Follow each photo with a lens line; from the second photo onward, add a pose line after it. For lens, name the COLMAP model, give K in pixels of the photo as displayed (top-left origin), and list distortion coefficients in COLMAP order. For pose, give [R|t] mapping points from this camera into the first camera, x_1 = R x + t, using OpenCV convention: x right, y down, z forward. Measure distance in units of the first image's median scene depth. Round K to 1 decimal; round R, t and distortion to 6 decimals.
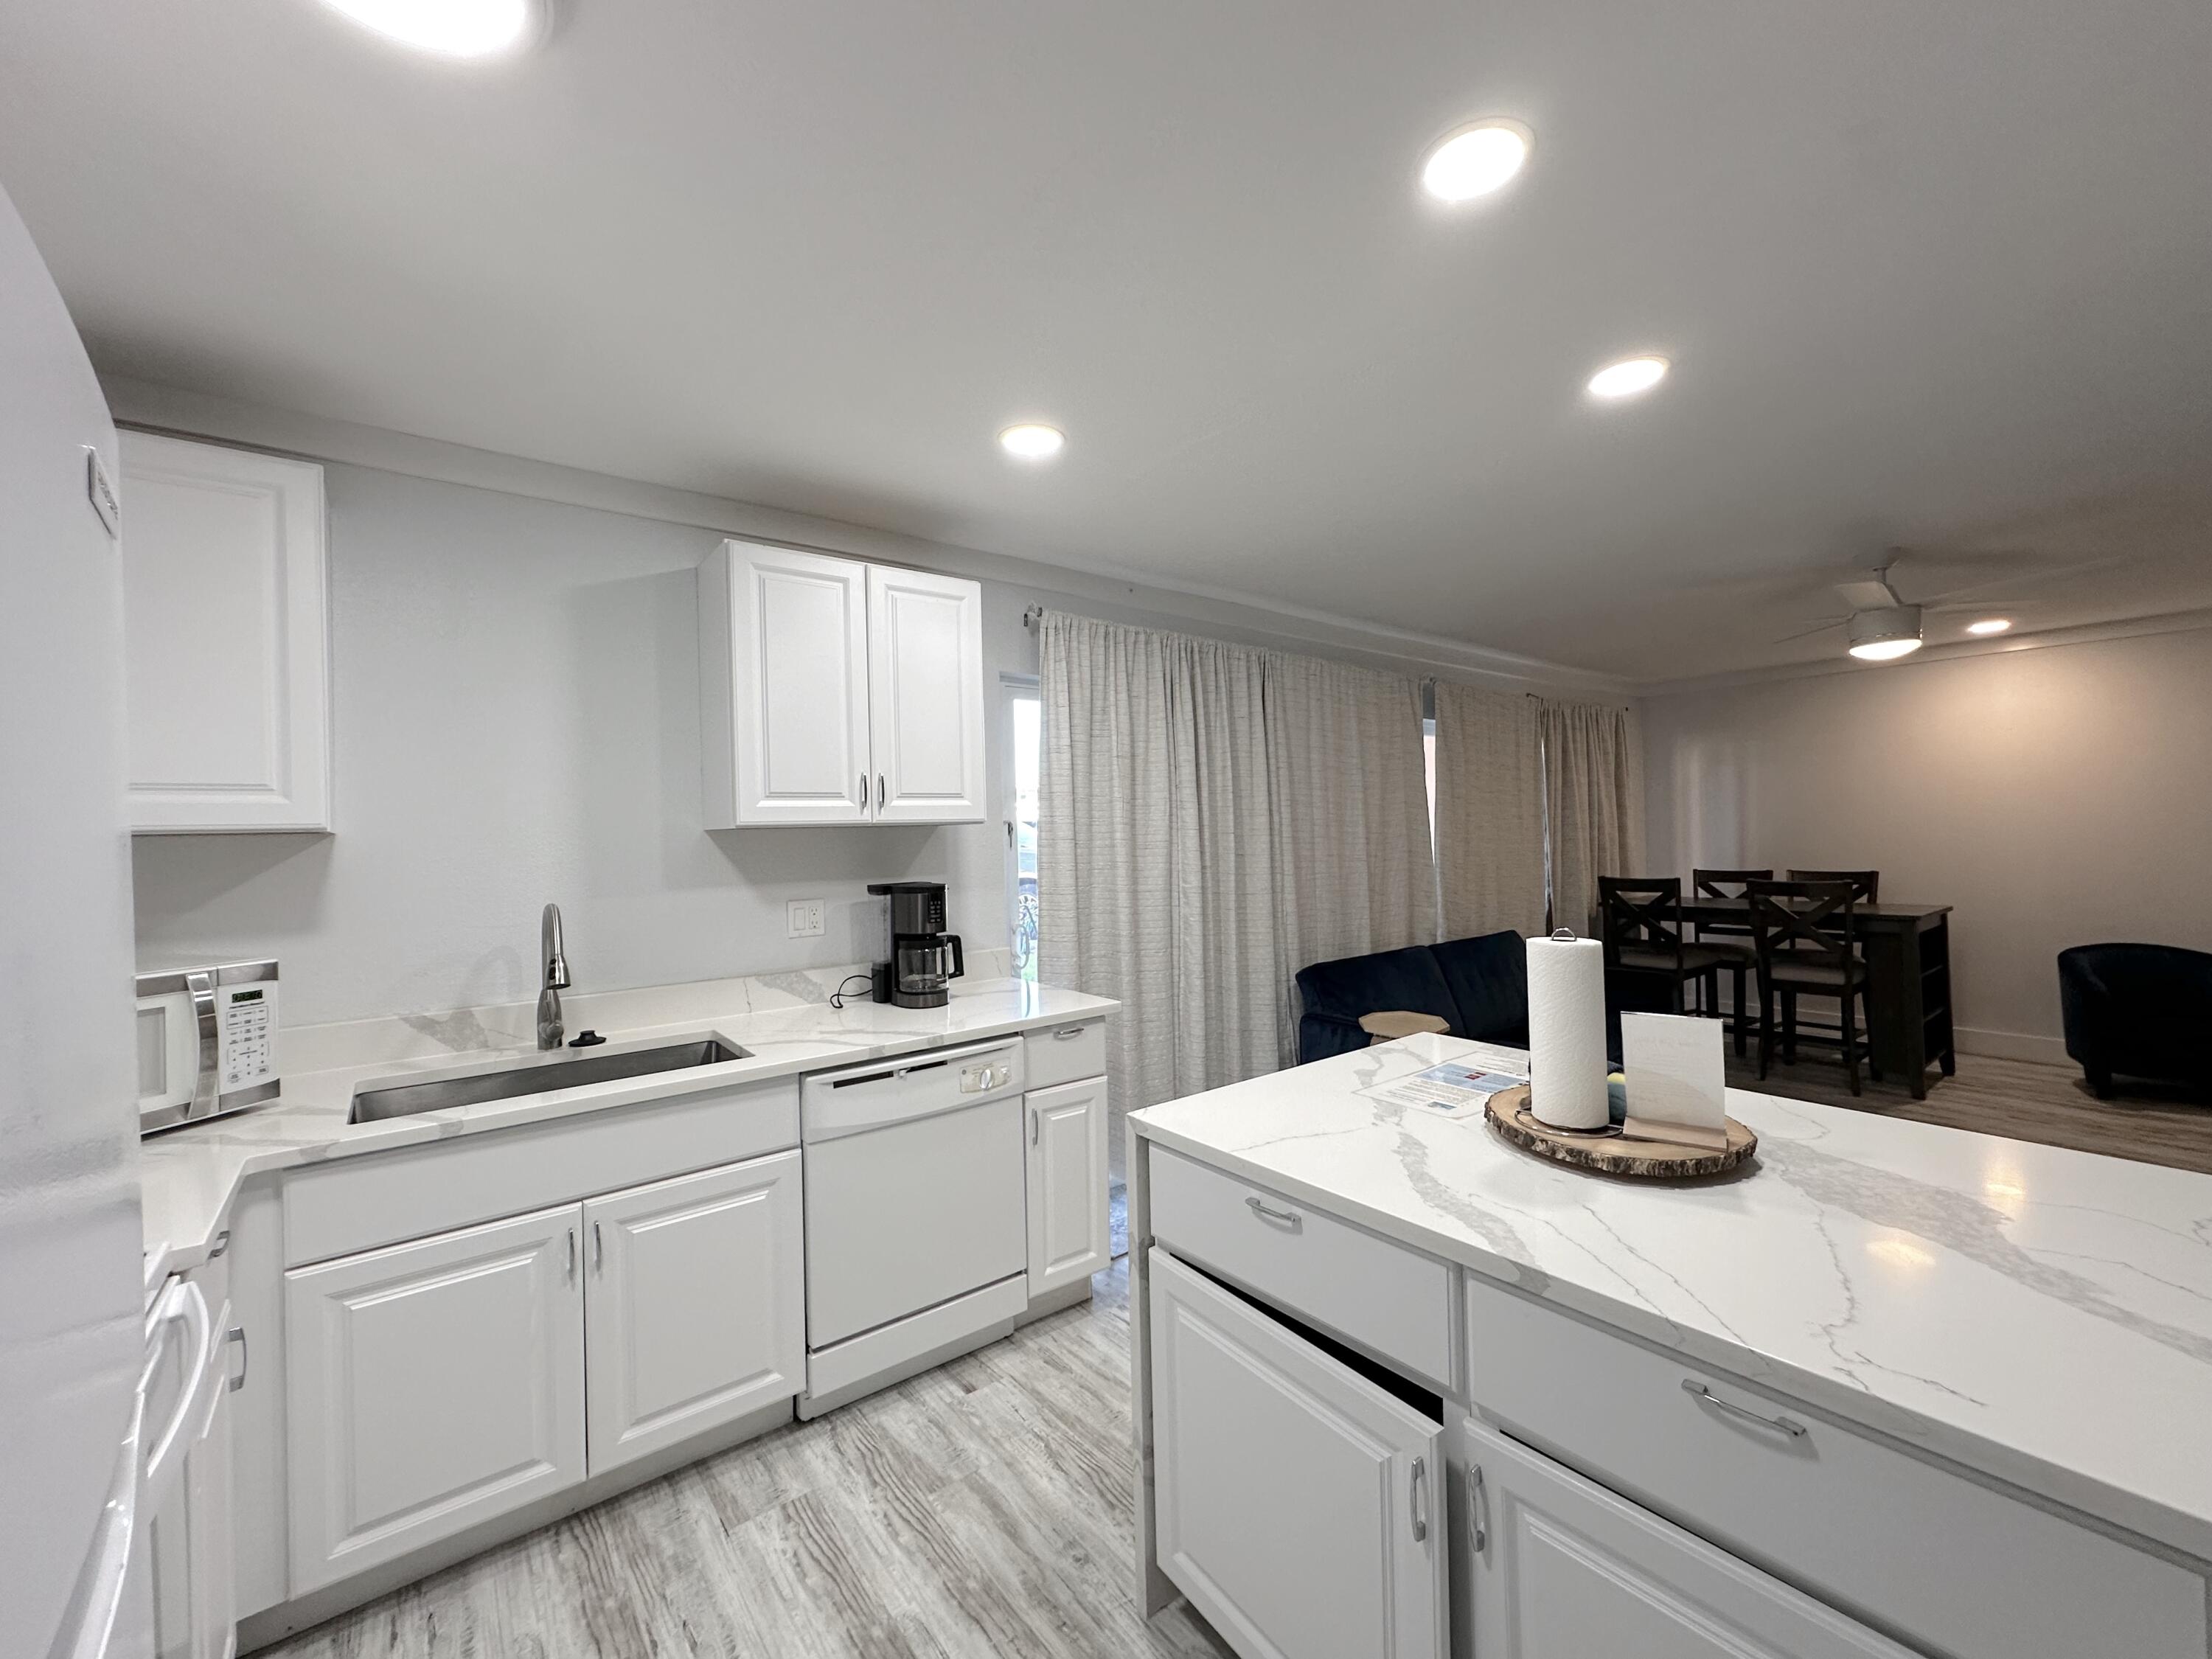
lens RADIAL K [[884.2, 0, 1100.8], [0, 884.2, 826.1], [0, 0, 1]] dist [-0.001215, 0.000875]
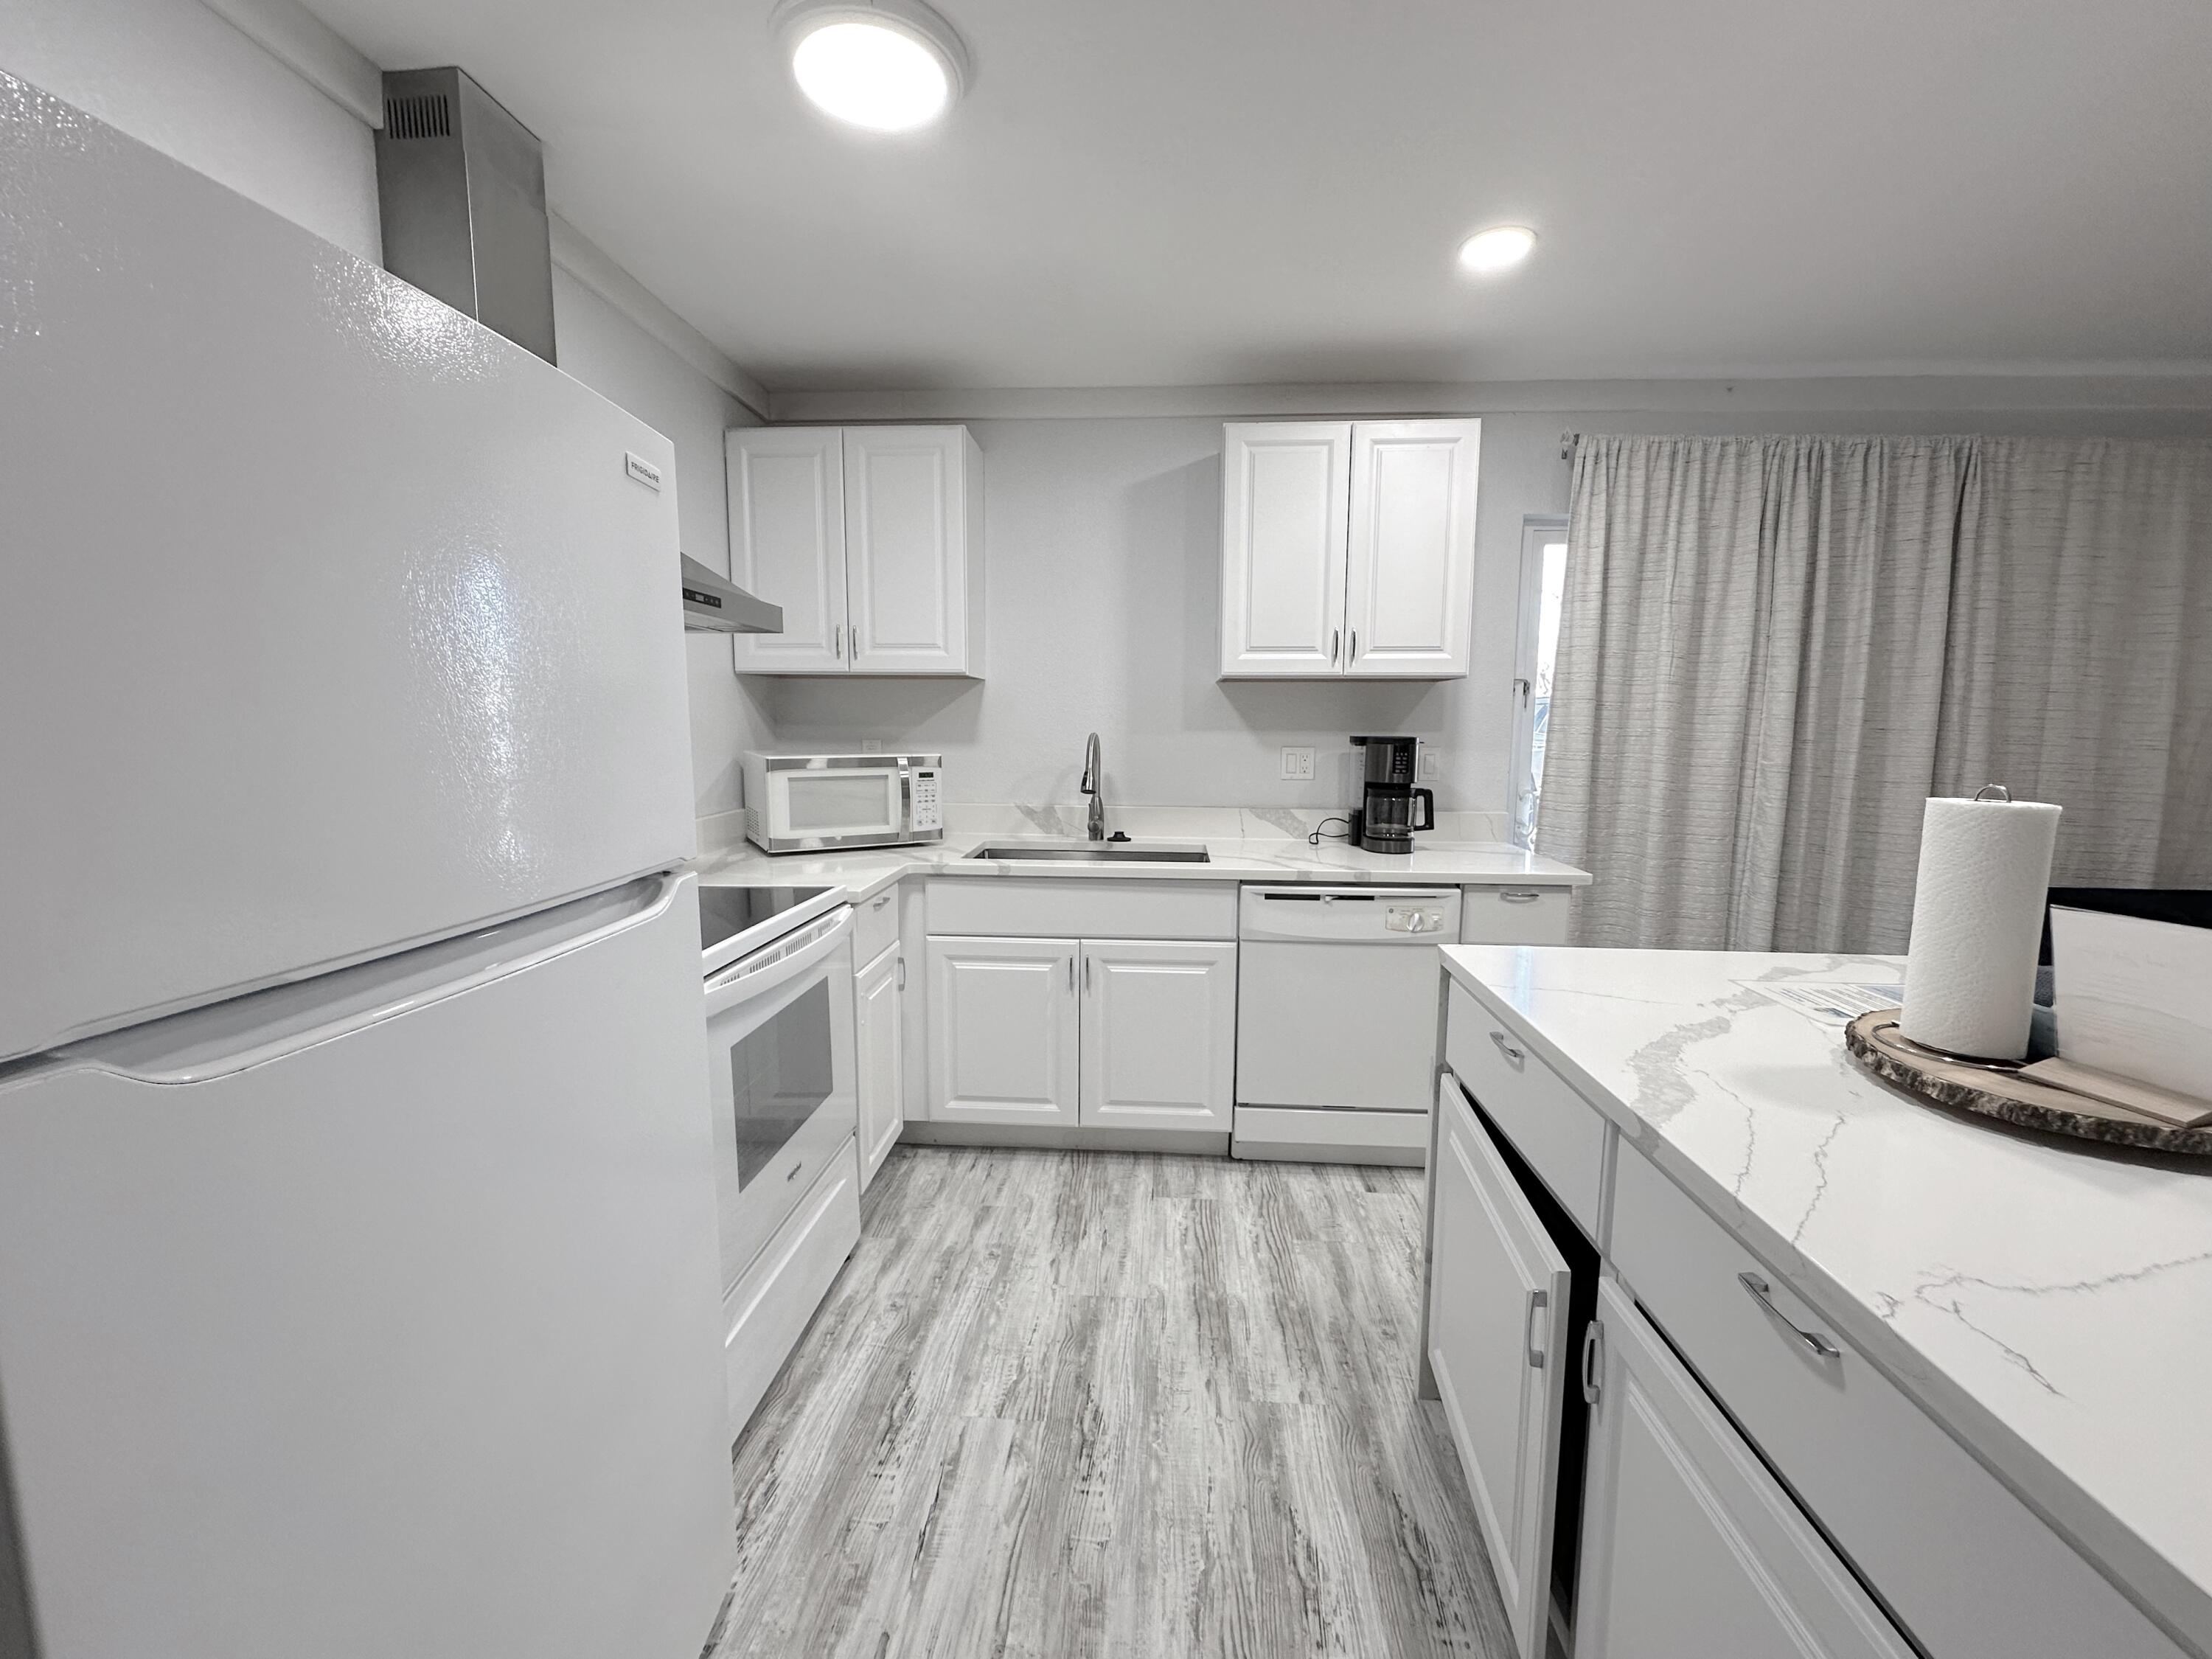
lens RADIAL K [[884.2, 0, 1113.7], [0, 884.2, 823.2], [0, 0, 1]] dist [-0.001215, 0.000875]
pose [[0.748869, 0.104790, -0.654381, 0.308675], [-0.021066, 0.990685, 0.134537, 0.043830], [0.662383, -0.086966, 0.744101, 0.003268]]
